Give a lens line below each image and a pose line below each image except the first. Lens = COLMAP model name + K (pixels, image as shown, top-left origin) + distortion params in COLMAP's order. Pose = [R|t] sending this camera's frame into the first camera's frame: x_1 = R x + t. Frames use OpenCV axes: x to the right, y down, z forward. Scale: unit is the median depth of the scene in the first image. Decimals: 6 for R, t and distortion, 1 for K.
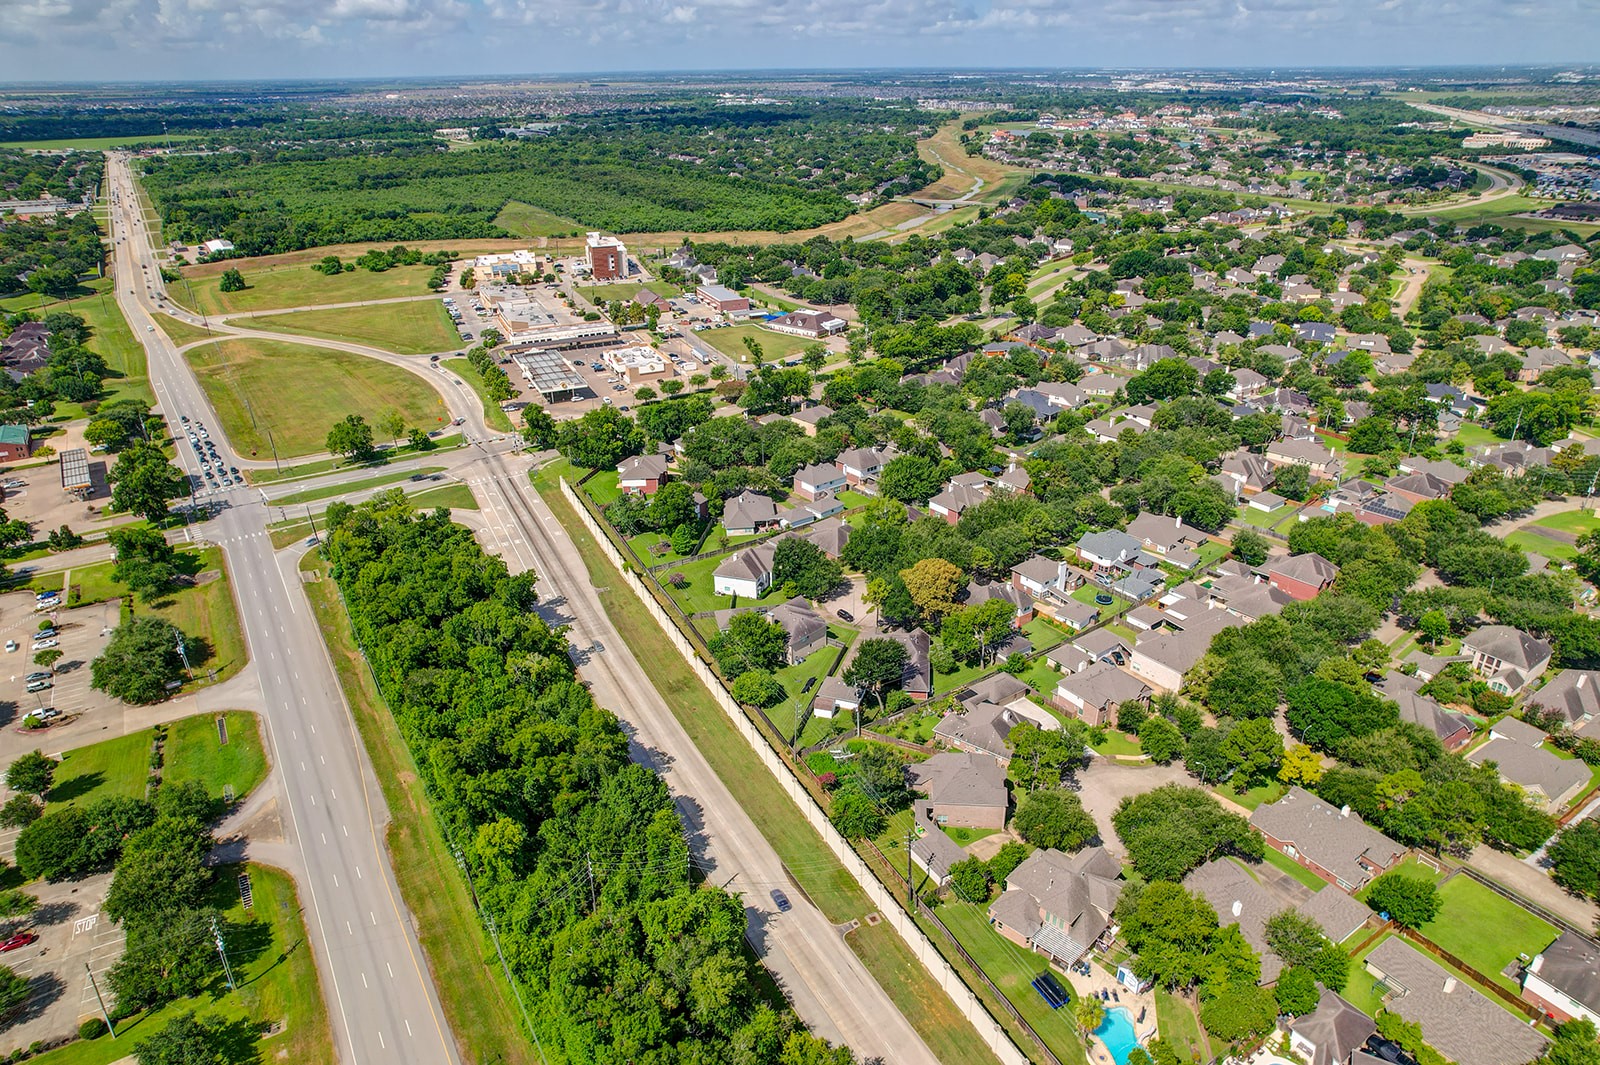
lens RADIAL K [[1019.9, 0, 804.7], [0, 1019.9, 538.9], [0, 0, 1]] dist [-0.077039, 0.065331]
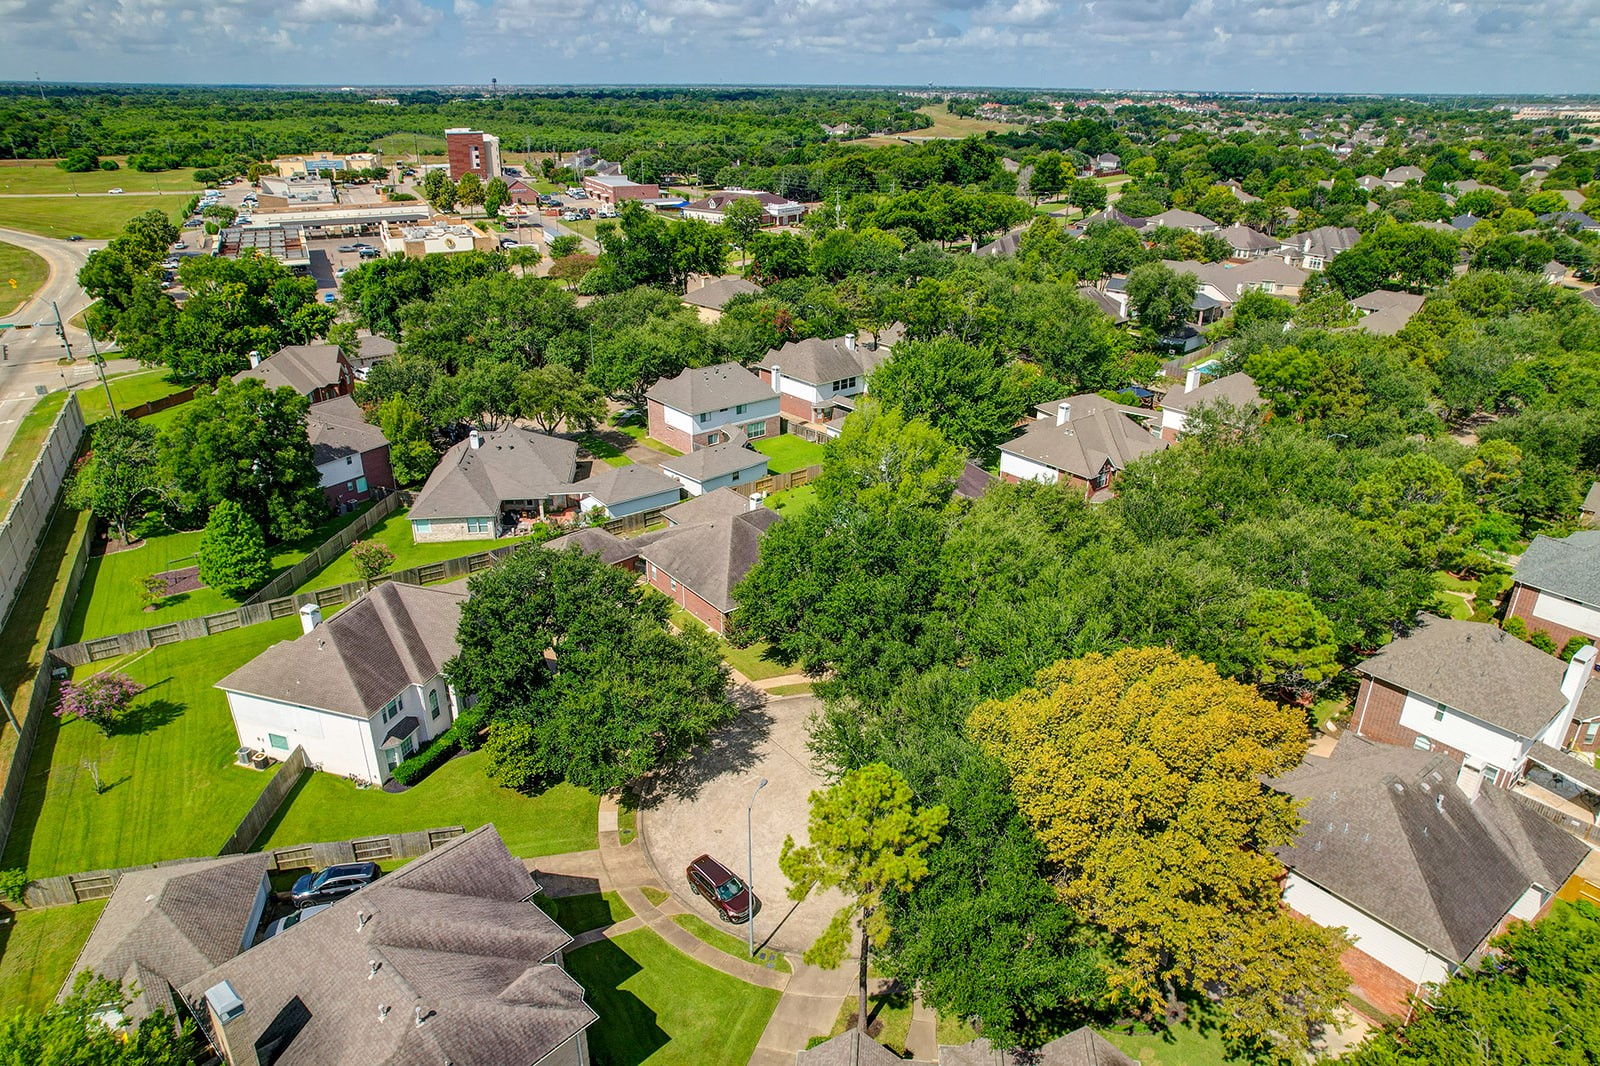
lens RADIAL K [[1019.9, 0, 804.7], [0, 1019.9, 539.4], [0, 0, 1]] dist [-0.077039, 0.065331]
pose [[0.999597, 0.009258, 0.026833, 0.043141], [-0.008812, 0.999822, -0.016688, 0.000785], [-0.026983, 0.016445, 0.999501, 0.641512]]
